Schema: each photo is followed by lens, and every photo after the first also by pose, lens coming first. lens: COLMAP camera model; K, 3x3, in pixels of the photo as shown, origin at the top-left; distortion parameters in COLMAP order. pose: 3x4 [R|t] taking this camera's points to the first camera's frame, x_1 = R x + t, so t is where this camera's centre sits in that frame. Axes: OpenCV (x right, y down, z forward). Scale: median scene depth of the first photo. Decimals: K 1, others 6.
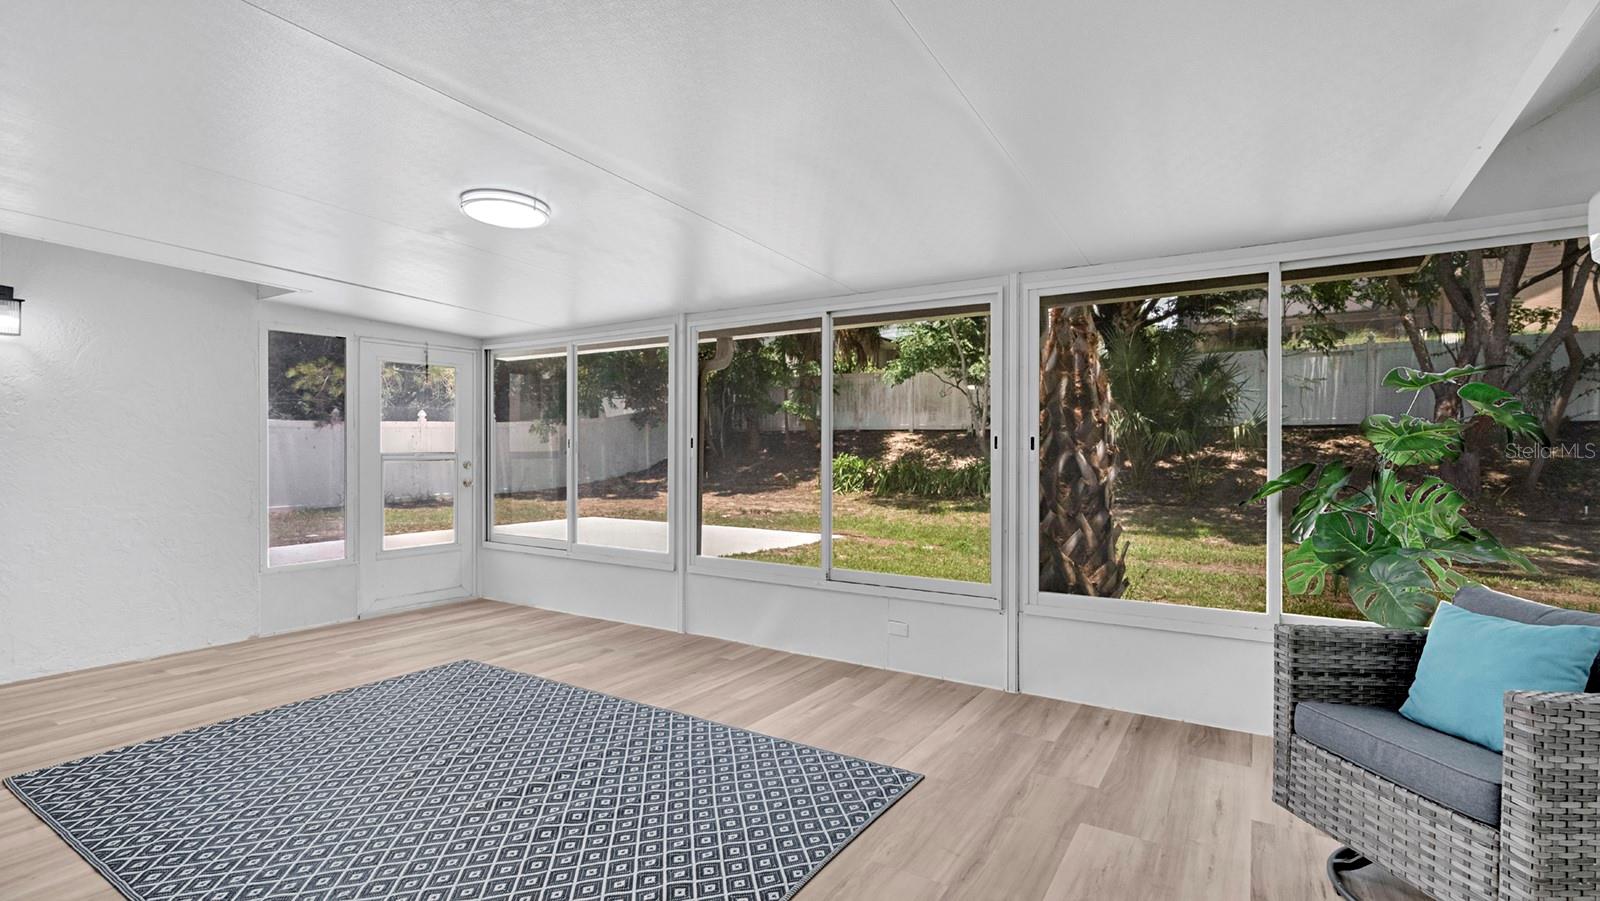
lens RADIAL K [[733.1, 0, 788.4], [0, 733.1, 444.1], [0, 0, 1]] dist [-0.000604, 0.000499]
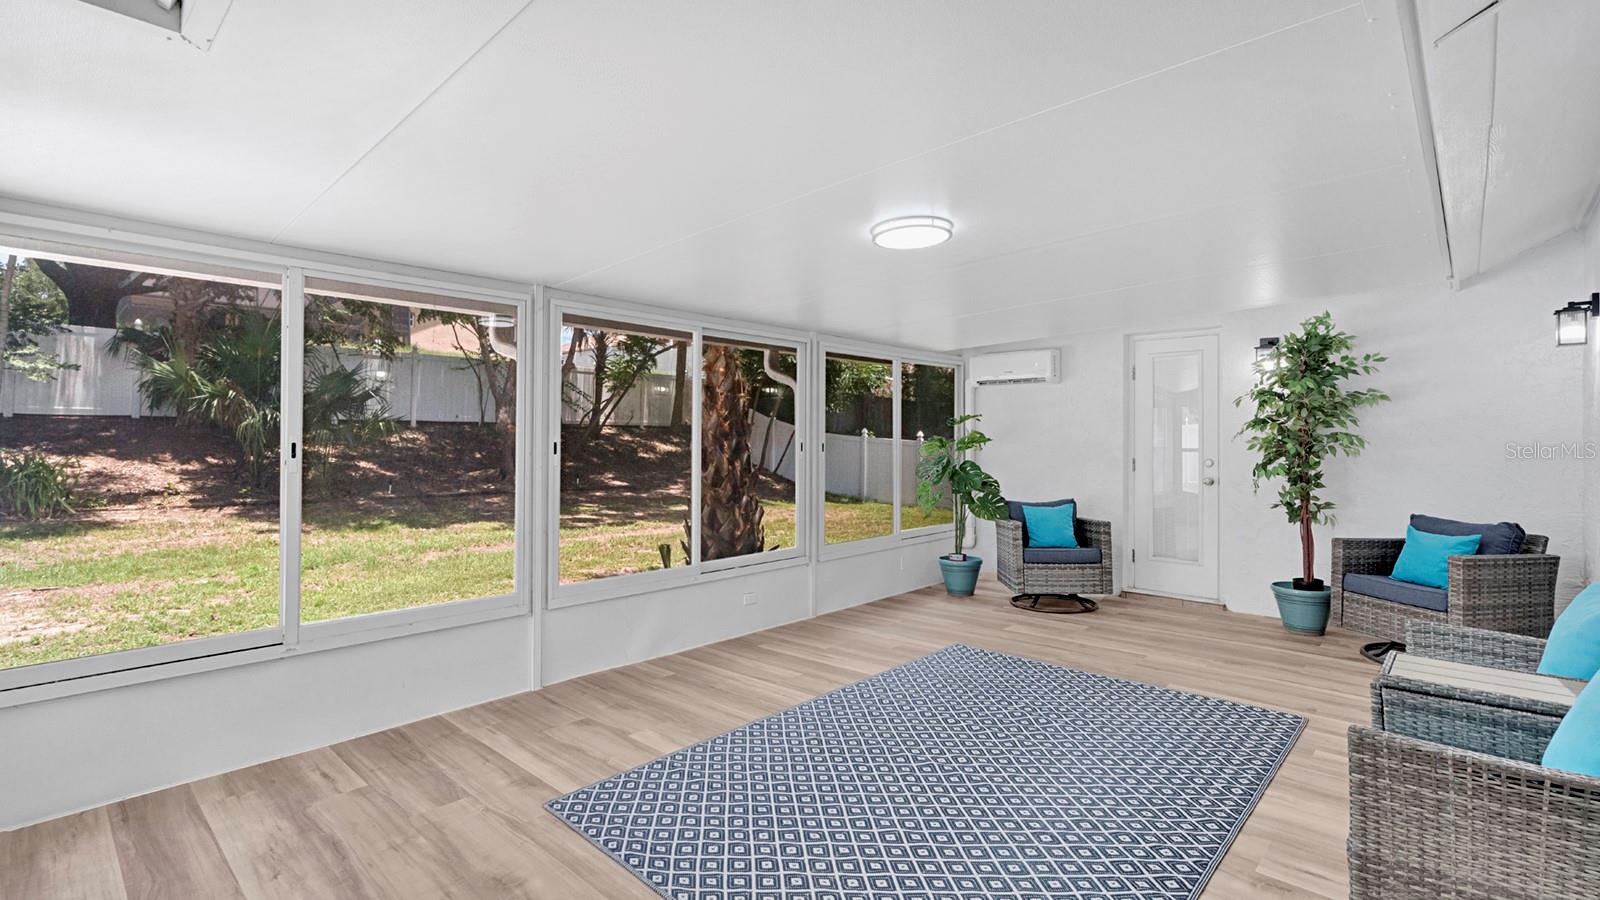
lens RADIAL K [[733.1, 0, 788.4], [0, 733.1, 443.6], [0, 0, 1]] dist [-0.000604, 0.000499]
pose [[0.187778, -0.006220, 0.982192, -1.035061], [-0.007611, 0.999941, 0.007787, -0.018946], [-0.982182, -0.008938, 0.187720, 0.699843]]
